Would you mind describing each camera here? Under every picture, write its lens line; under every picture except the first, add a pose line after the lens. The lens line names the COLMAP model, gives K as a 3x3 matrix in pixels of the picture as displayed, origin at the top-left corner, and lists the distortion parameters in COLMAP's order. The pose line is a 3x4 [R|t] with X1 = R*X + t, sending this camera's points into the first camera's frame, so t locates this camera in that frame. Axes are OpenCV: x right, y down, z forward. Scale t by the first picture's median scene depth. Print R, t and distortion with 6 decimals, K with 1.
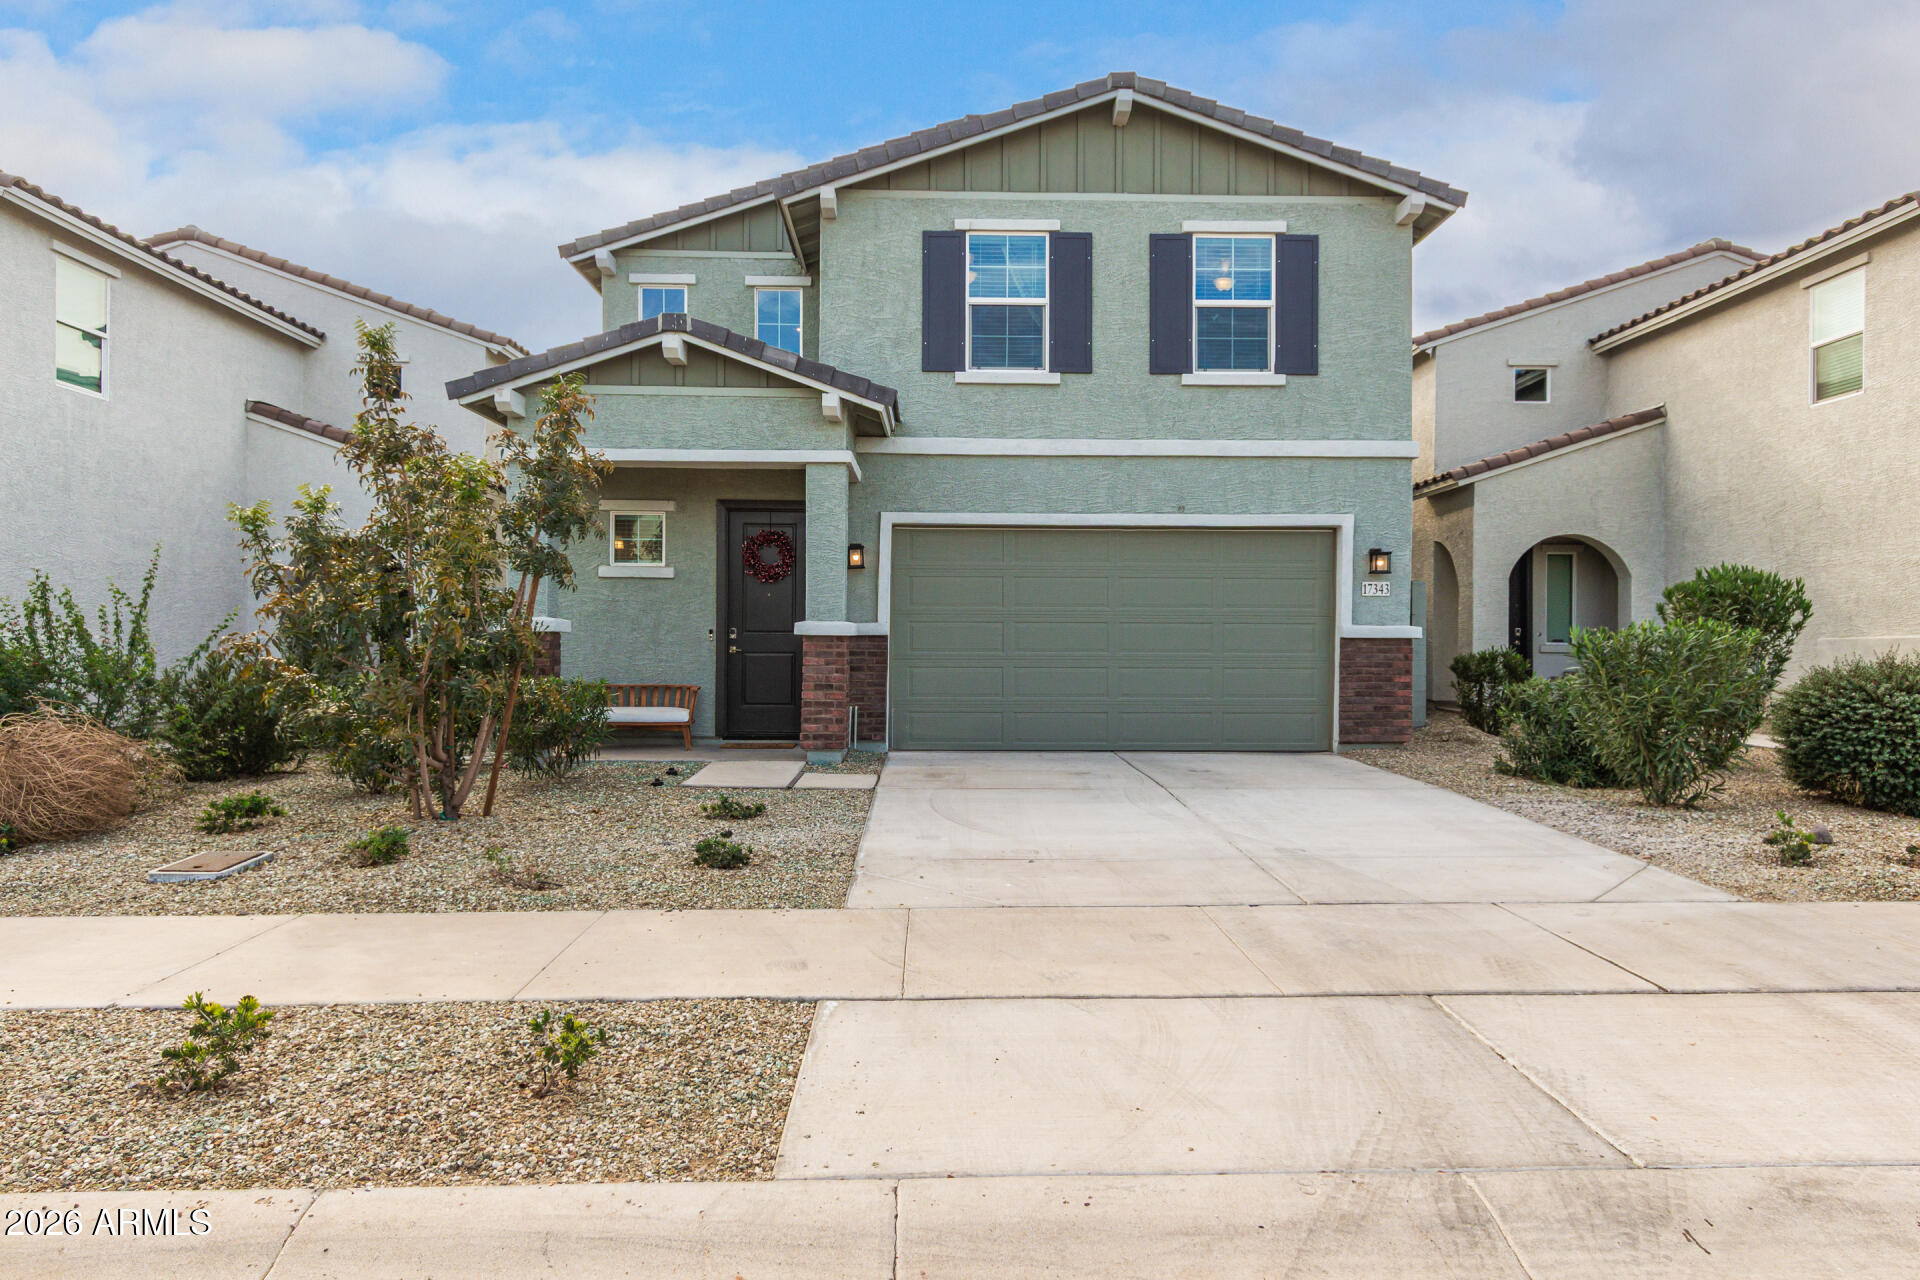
lens RADIAL K [[1199.9, 0, 959.5], [0, 1199.9, 640.6], [0, 0, 1]] dist [0.008611, -0.005296]
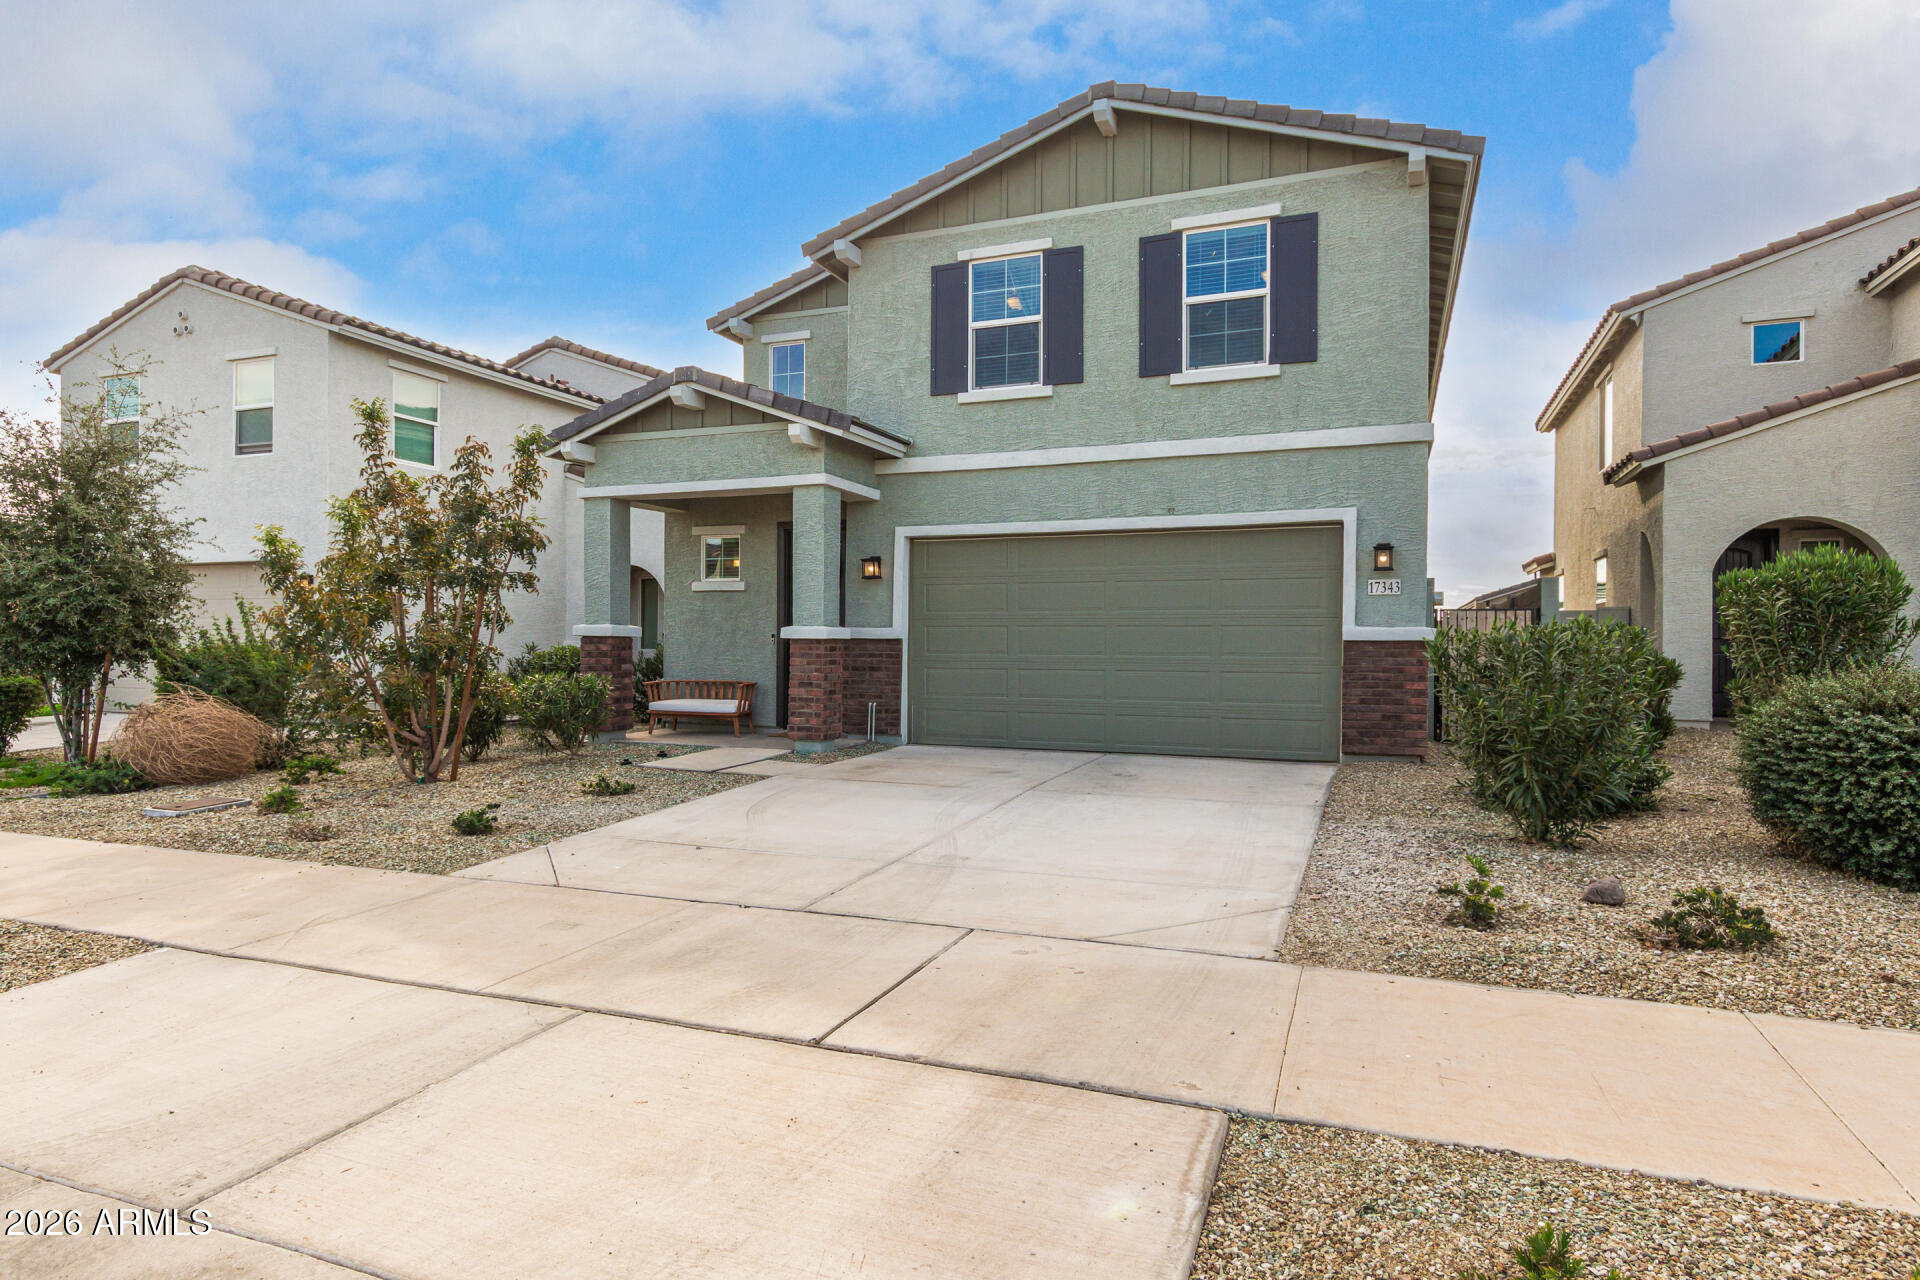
lens RADIAL K [[1061.4, 0, 961.7], [0, 1061.4, 639.3], [0, 0, 1]] dist [0.011096, -0.003188]
pose [[0.919230, -0.001884, -0.393716, 0.370948], [-0.000683, 0.999979, -0.006380, 0.002208], [0.393720, 0.006133, 0.919210, 0.127402]]
